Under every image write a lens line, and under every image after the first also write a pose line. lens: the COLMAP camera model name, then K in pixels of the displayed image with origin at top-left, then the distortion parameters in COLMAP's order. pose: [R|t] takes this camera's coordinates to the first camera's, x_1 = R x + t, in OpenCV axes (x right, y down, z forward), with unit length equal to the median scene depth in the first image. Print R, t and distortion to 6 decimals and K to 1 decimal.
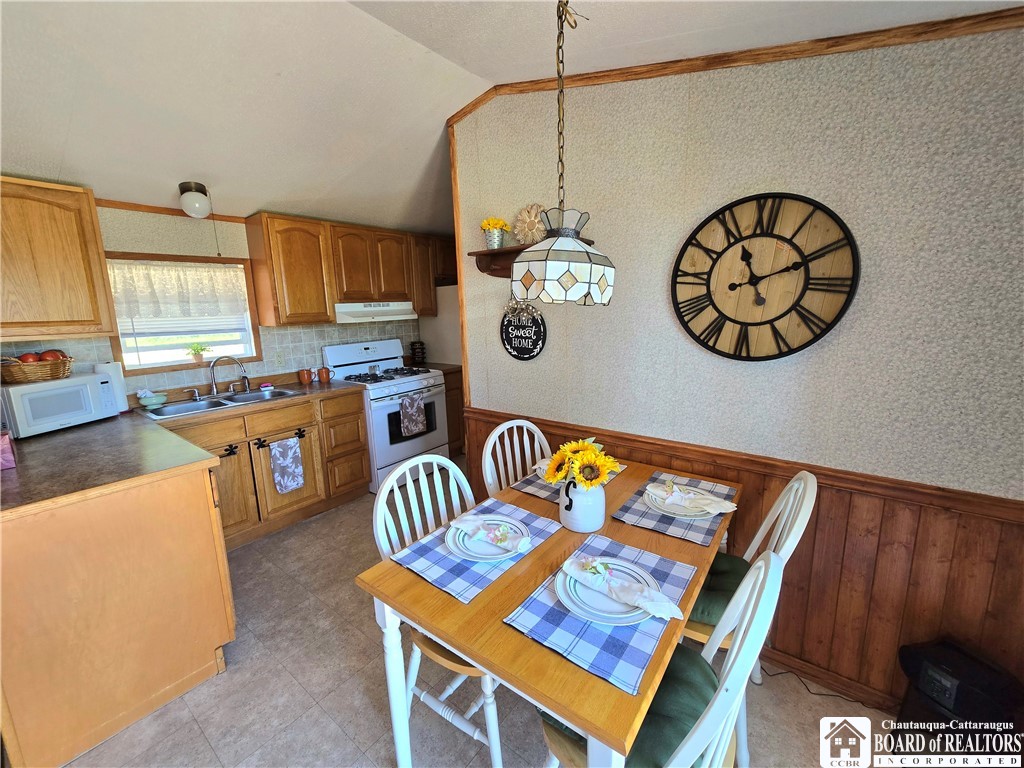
lens RADIAL K [[415.6, 0, 511.2], [0, 415.6, 381.9], [0, 0, 1]] dist [-0.002157, 0.000050]
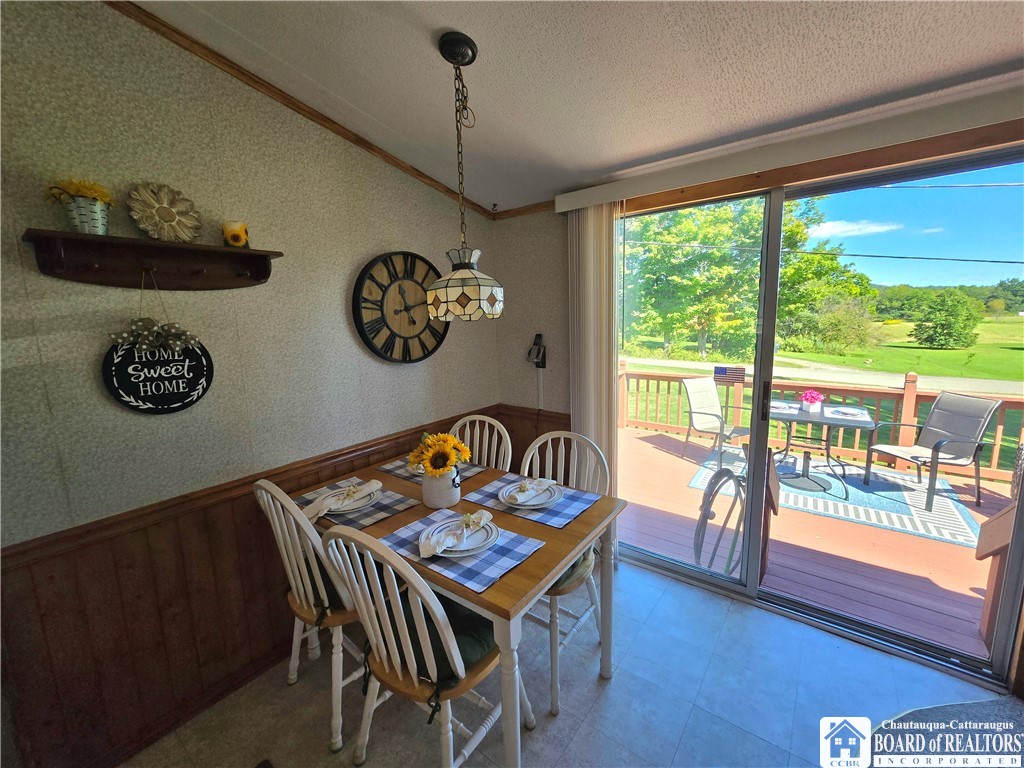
lens RADIAL K [[416.7, 0, 512.7], [0, 416.7, 381.6], [0, 0, 1]] dist [-0.001132, 0.000255]
pose [[0.000927, -0.134554, 0.990906, -0.869122], [0.206621, 0.969549, 0.131460, -0.104399], [-0.978421, 0.204620, 0.028700, 0.613932]]
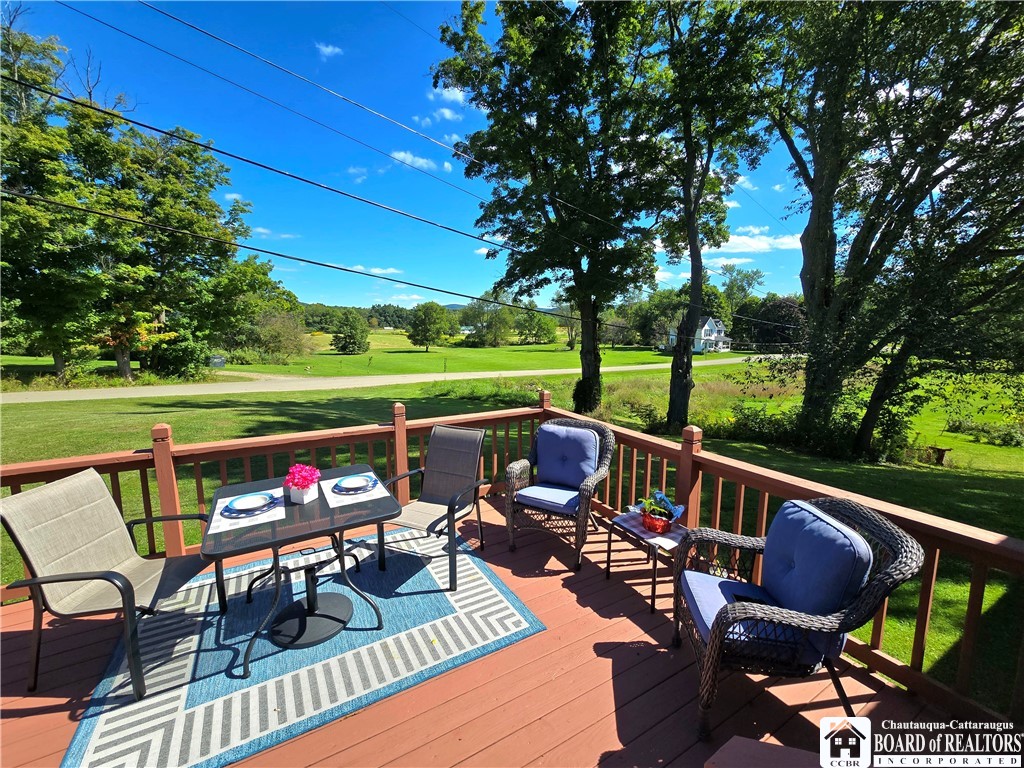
lens RADIAL K [[416.1, 0, 509.8], [0, 416.1, 381.9], [0, 0, 1]] dist [-0.004183, -0.000180]
pose [[-0.919800, -0.037683, 0.390573, 0.478970], [0.088203, 0.950049, 0.299379, 0.010109], [-0.382345, 0.309819, -0.870531, -0.229621]]
